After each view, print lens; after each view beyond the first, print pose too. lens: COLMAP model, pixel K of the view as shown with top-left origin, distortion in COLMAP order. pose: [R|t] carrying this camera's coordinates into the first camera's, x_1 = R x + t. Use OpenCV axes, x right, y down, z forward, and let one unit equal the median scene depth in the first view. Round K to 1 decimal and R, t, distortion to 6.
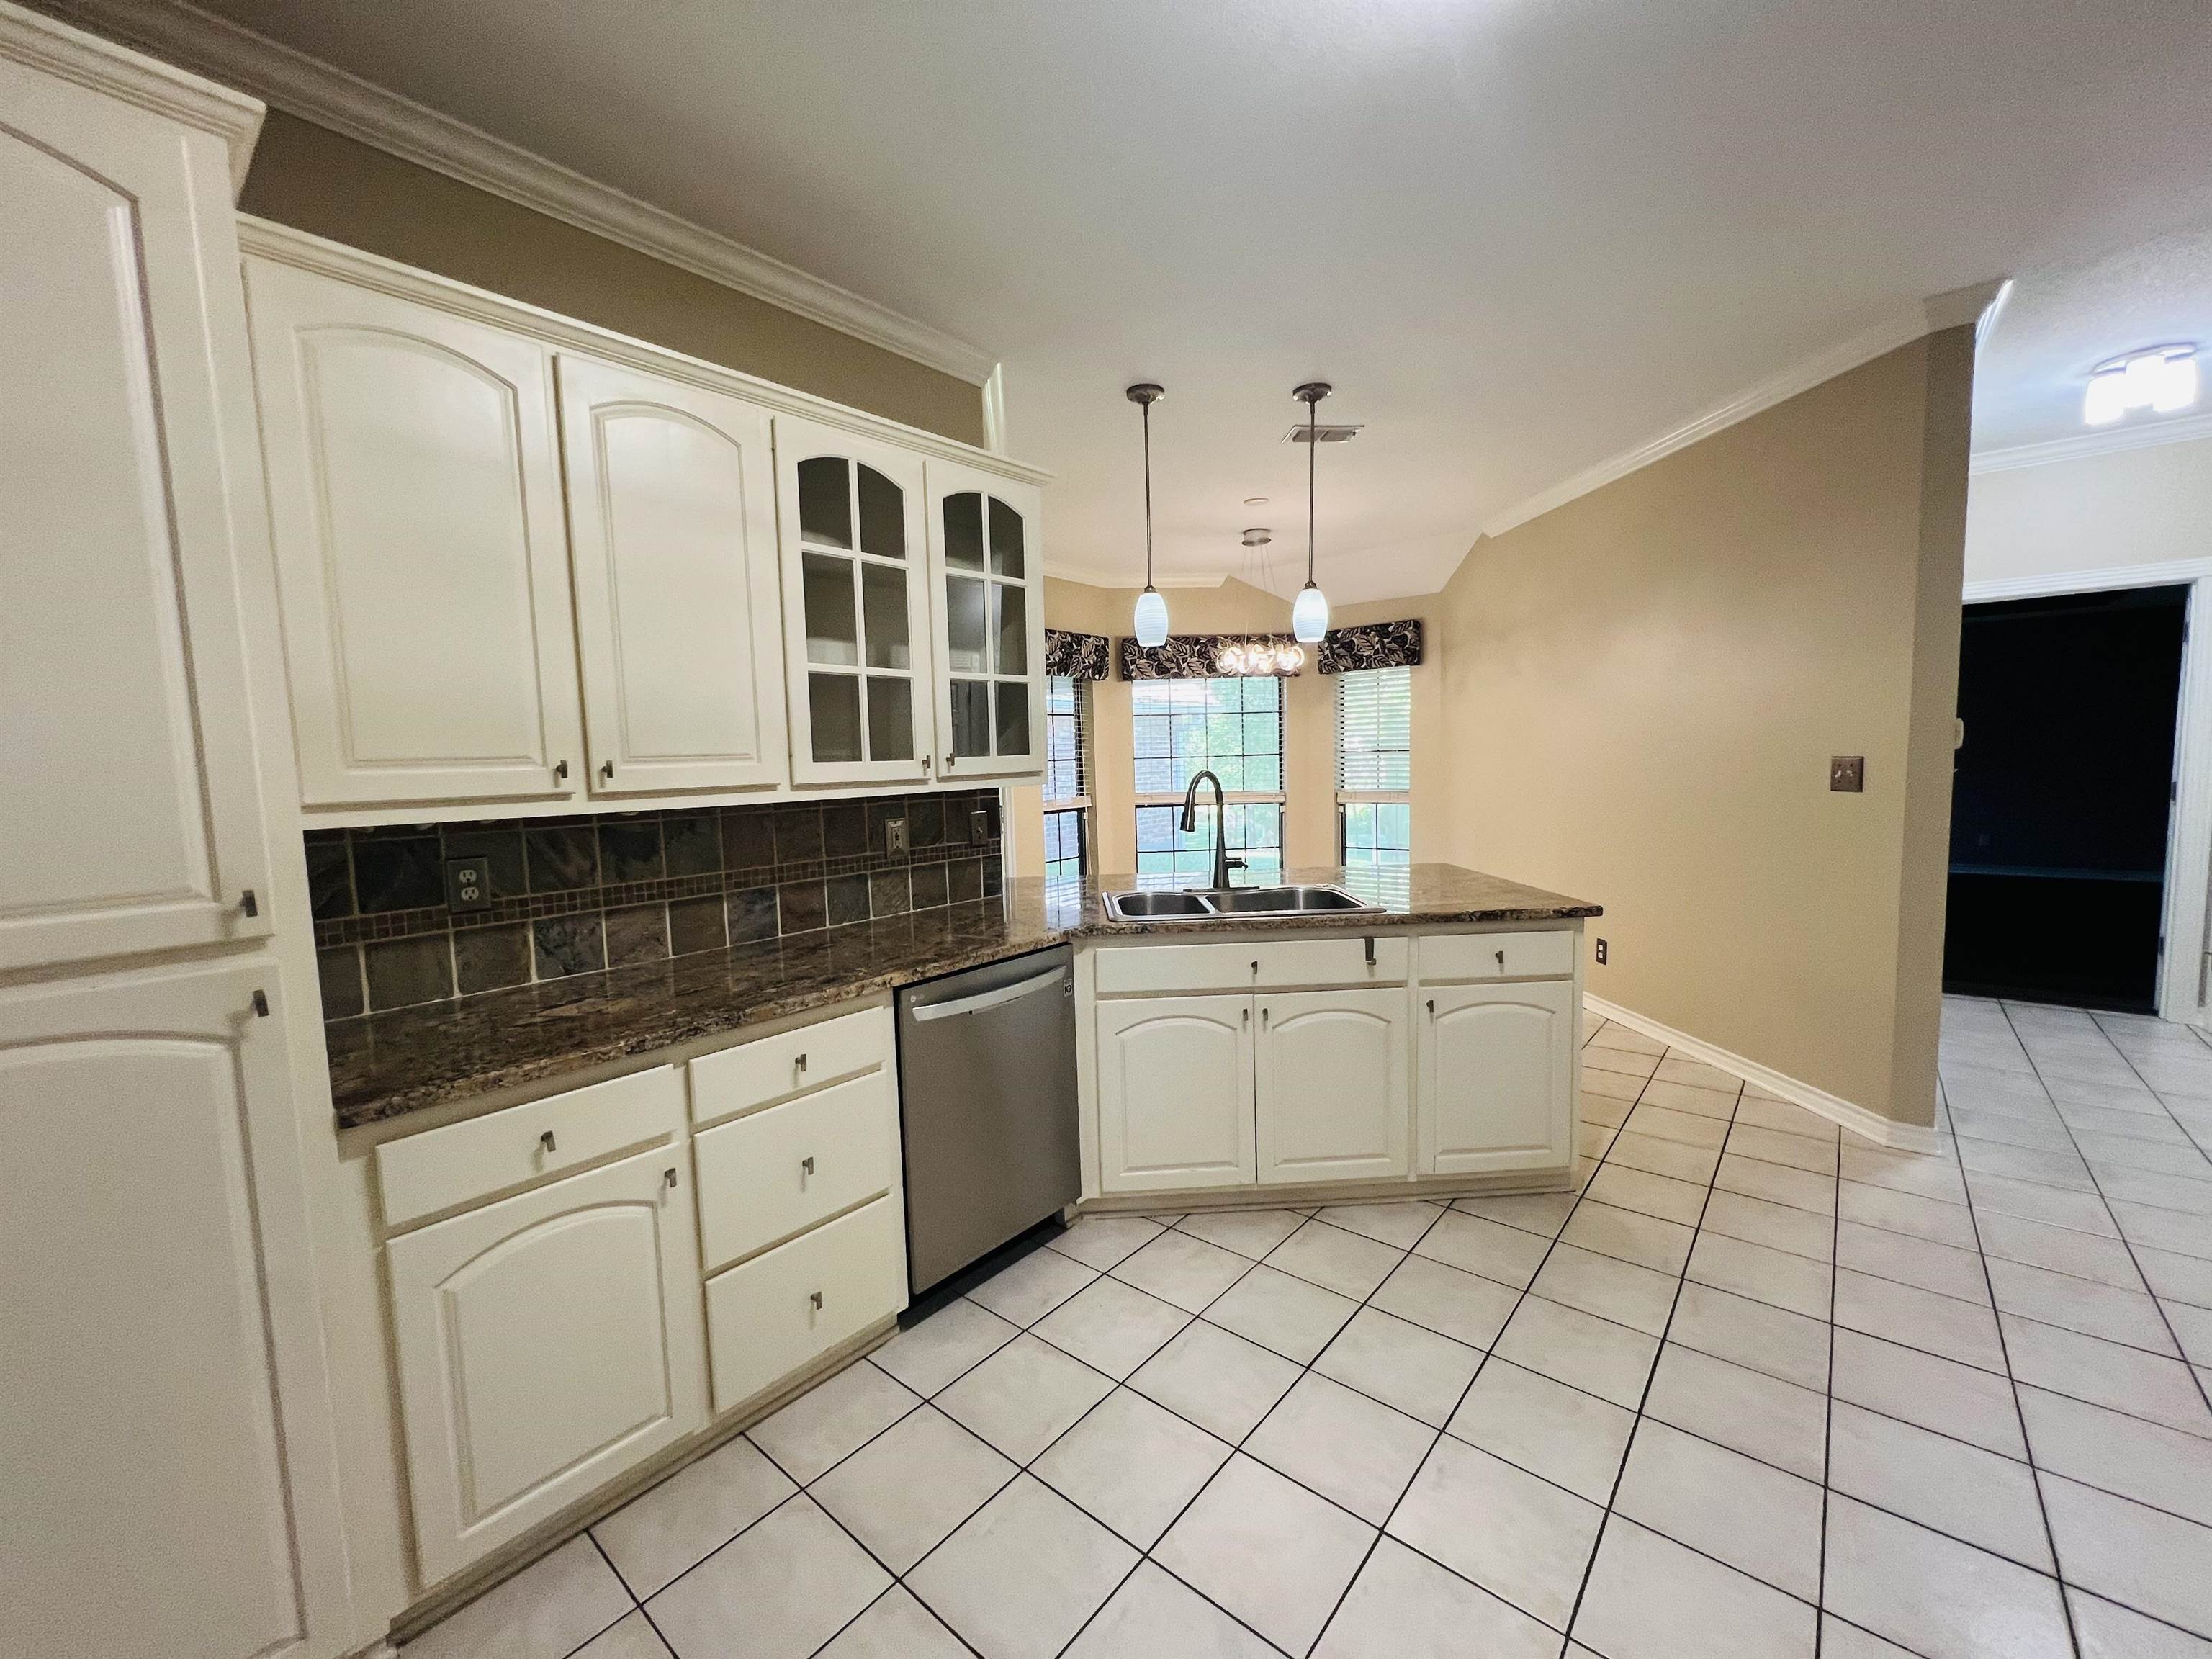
lens RADIAL K [[894.3, 0, 1106.0], [0, 894.3, 829.5], [0, 0, 1]] dist [0.000925, 0.000069]
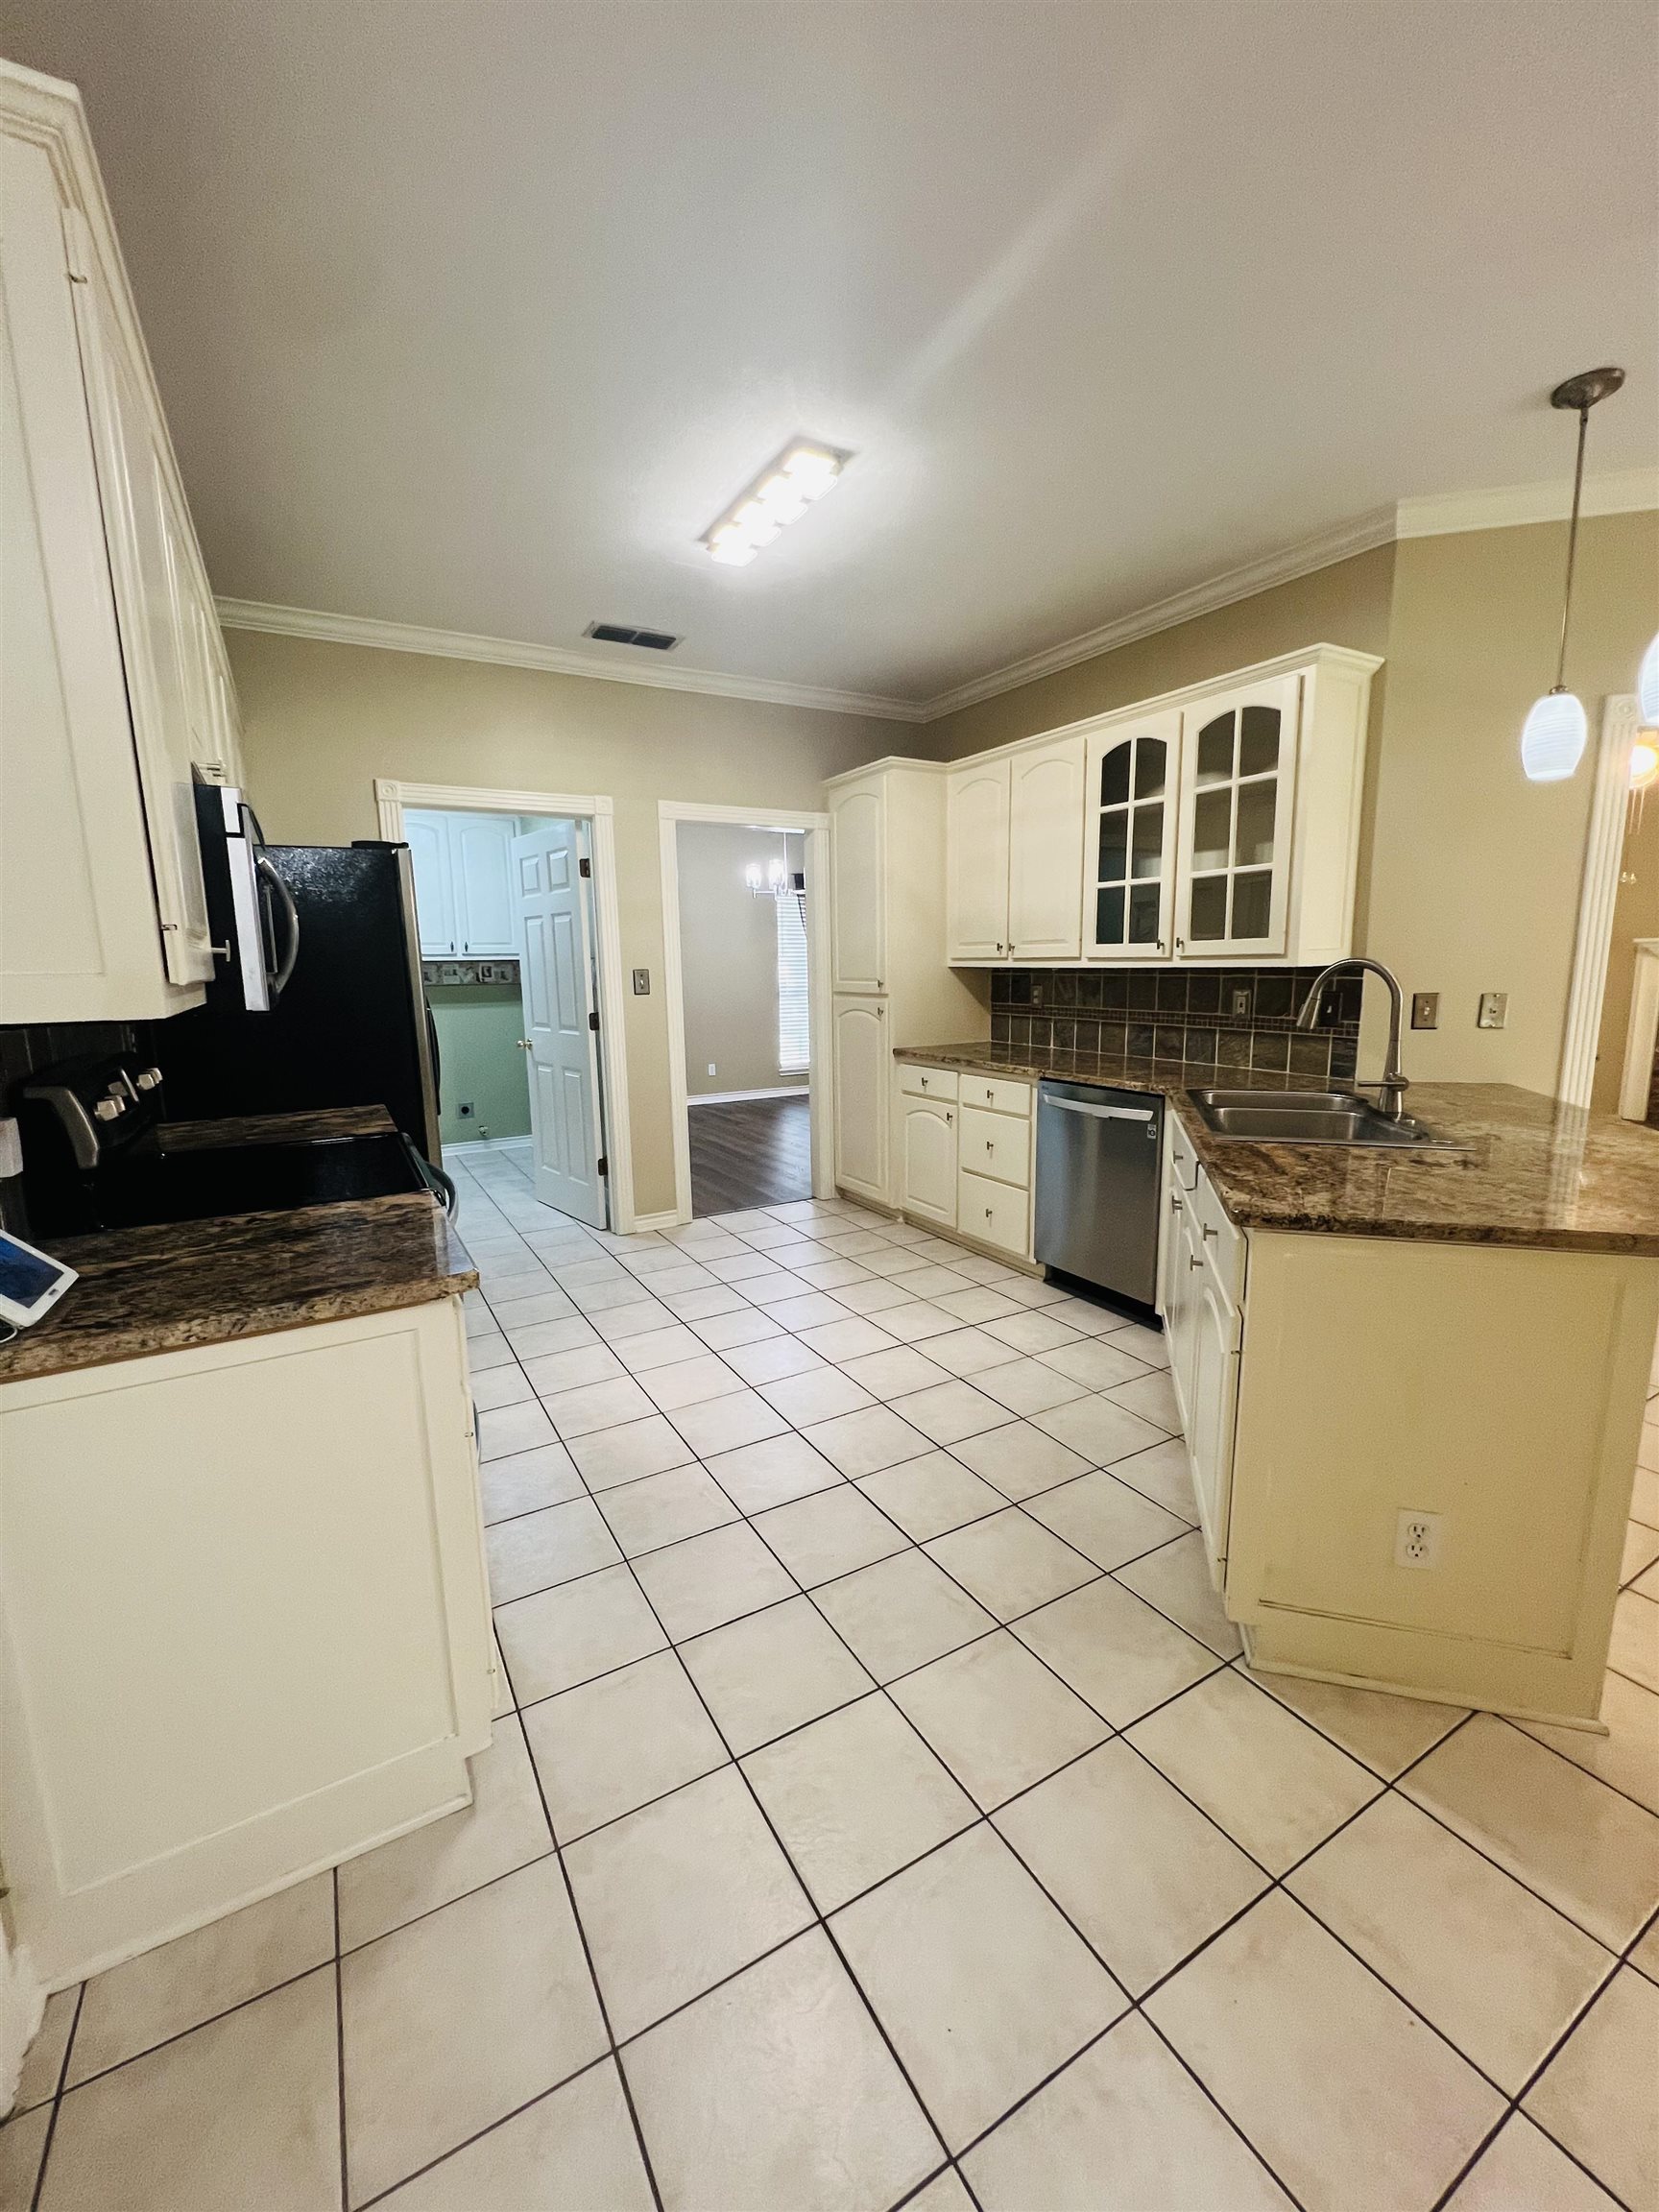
lens RADIAL K [[894.3, 0, 829.5], [0, 894.3, 1106.0], [0, 0, 1]] dist [0.000925, 0.000069]
pose [[-0.338371, 0.183949, -0.922858, 1.221045], [-0.057824, 0.974790, 0.215502, -0.096504], [0.939234, 0.126283, -0.319204, 0.958866]]
